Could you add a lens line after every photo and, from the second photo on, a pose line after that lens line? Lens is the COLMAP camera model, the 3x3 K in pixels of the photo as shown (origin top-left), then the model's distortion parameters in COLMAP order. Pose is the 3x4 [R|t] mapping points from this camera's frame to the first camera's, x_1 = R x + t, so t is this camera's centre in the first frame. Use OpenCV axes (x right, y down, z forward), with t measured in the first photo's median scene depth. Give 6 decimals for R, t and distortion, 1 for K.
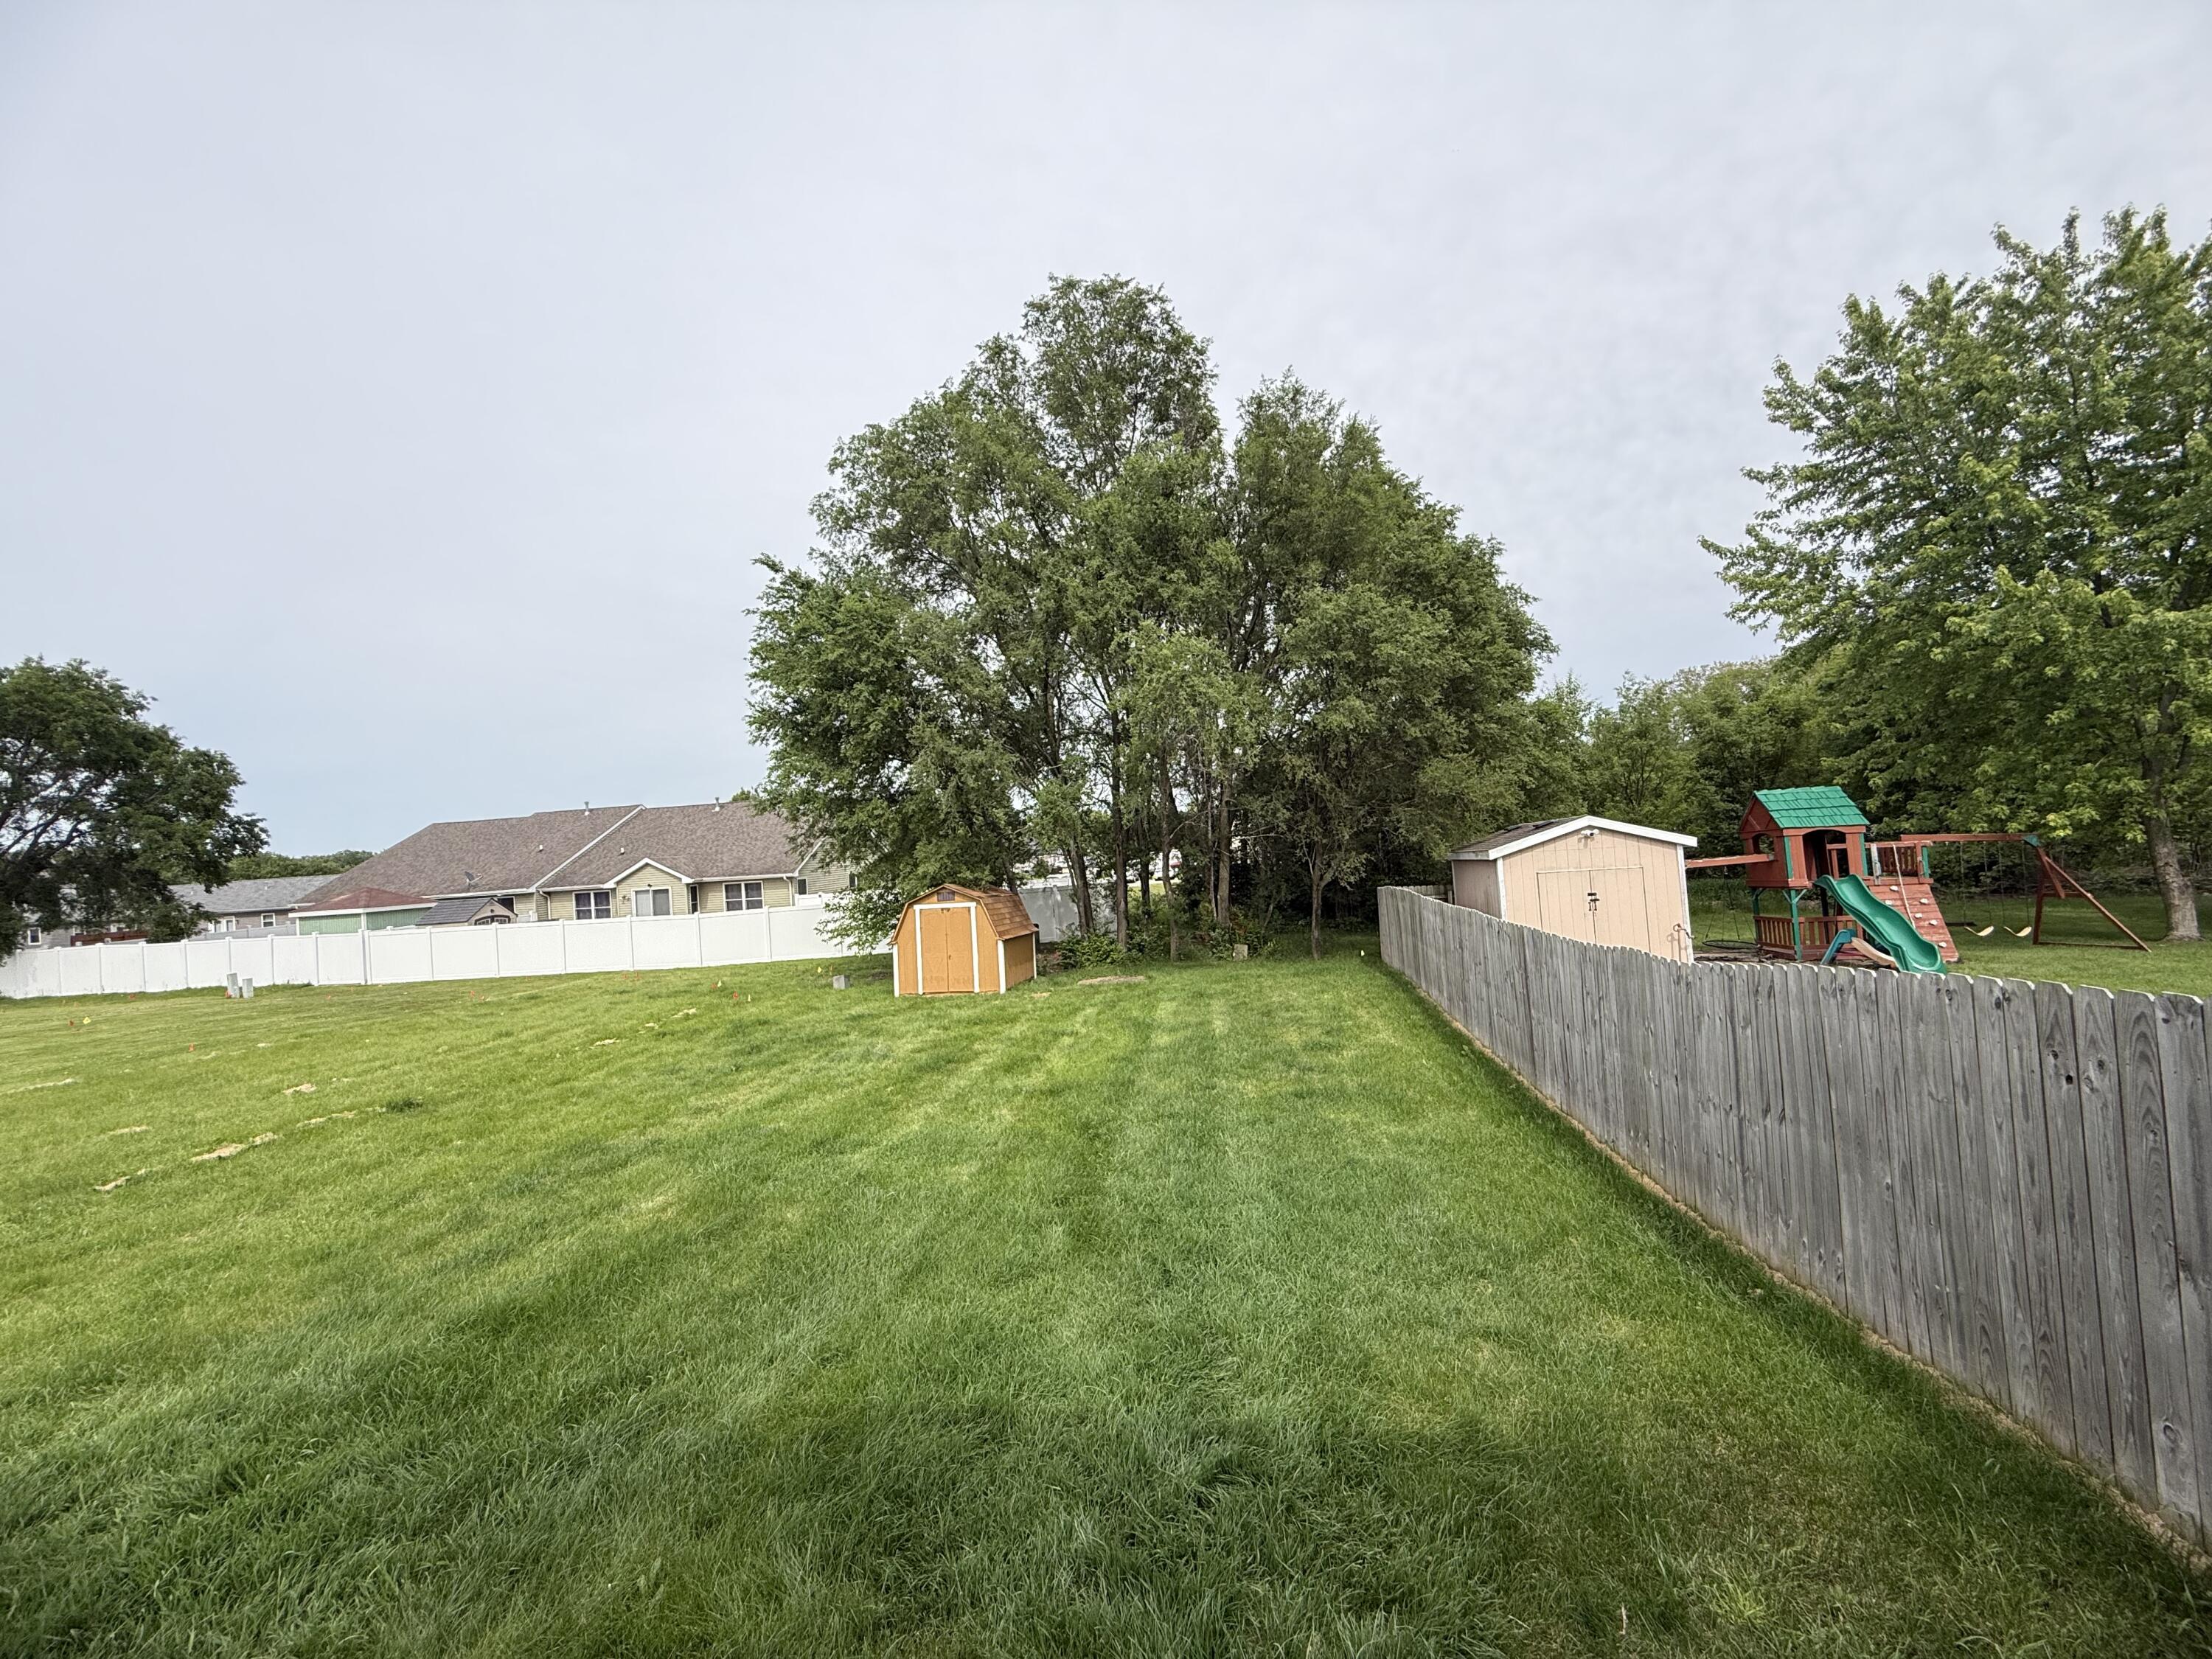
lens RADIAL K [[881.5, 0, 1114.7], [0, 881.5, 818.3], [0, 0, 1]] dist [0.001986, -0.001335]
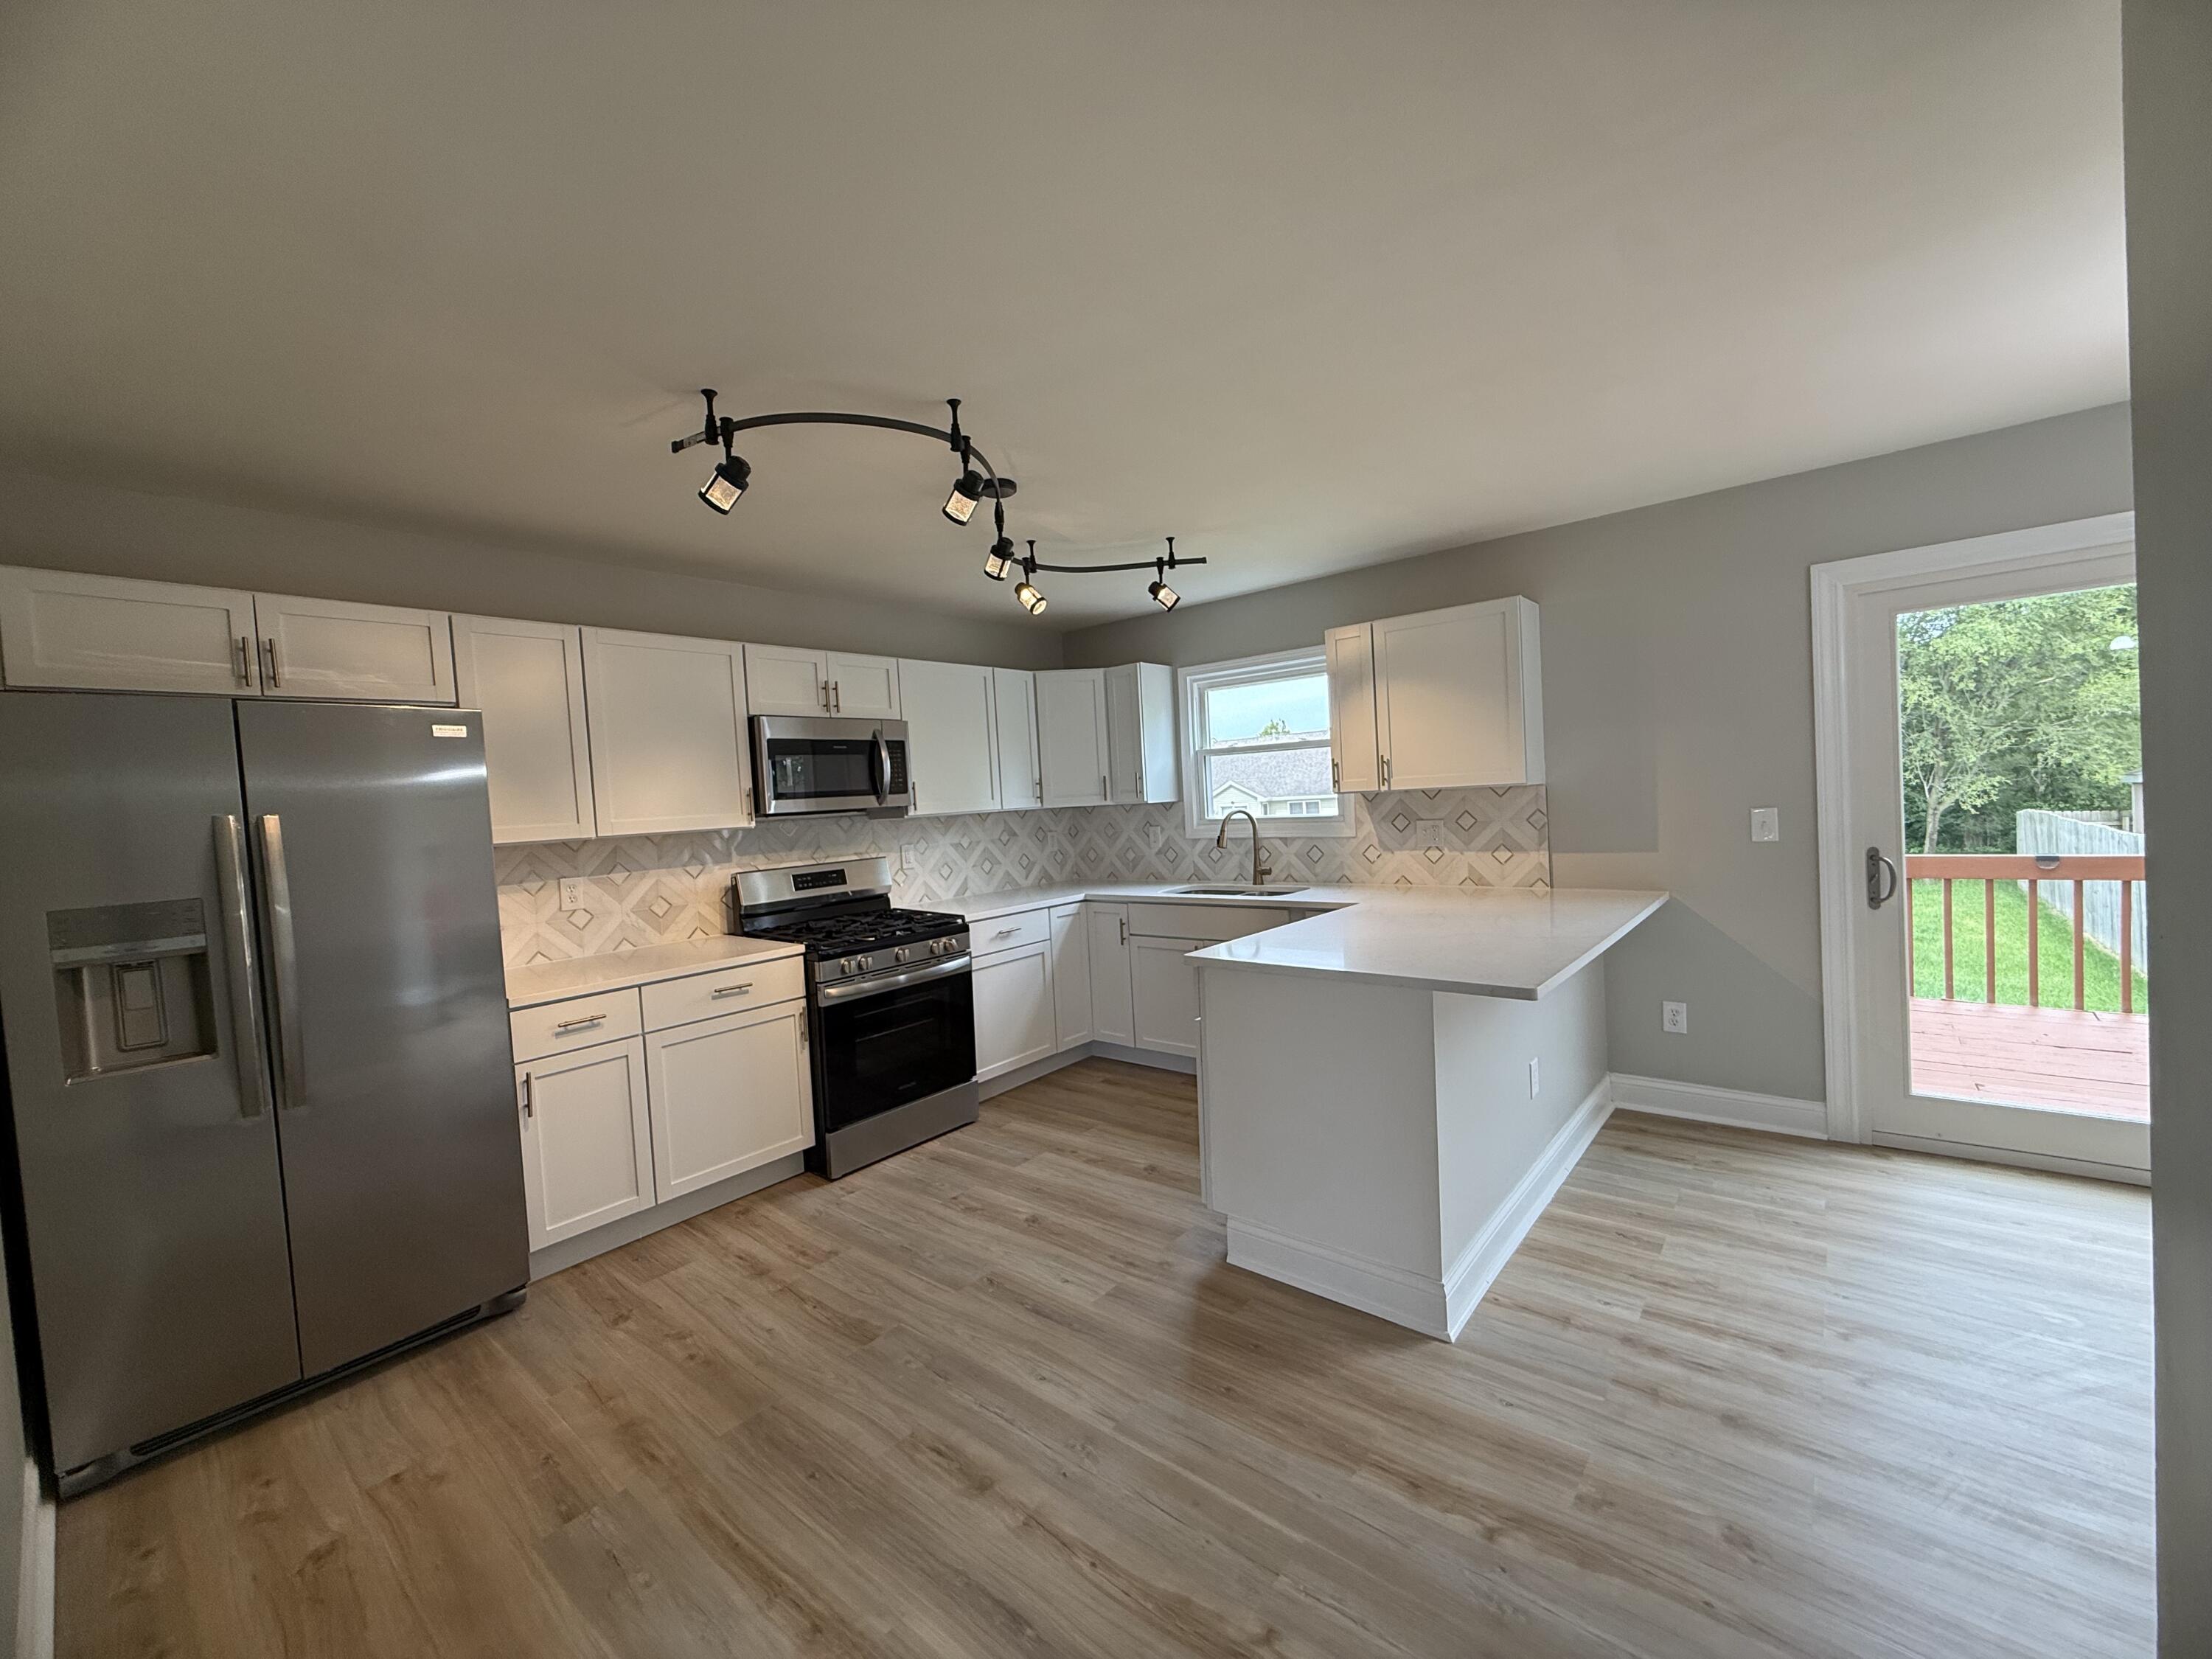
lens RADIAL K [[881.5, 0, 1100.5], [0, 881.5, 831.8], [0, 0, 1]] dist [0.001986, -0.001335]
pose [[0.851674, 0.032504, -0.523063, -0.048728], [0.019382, 0.995438, 0.093418, -0.008828], [0.523713, -0.089700, 0.847159, -0.346714]]
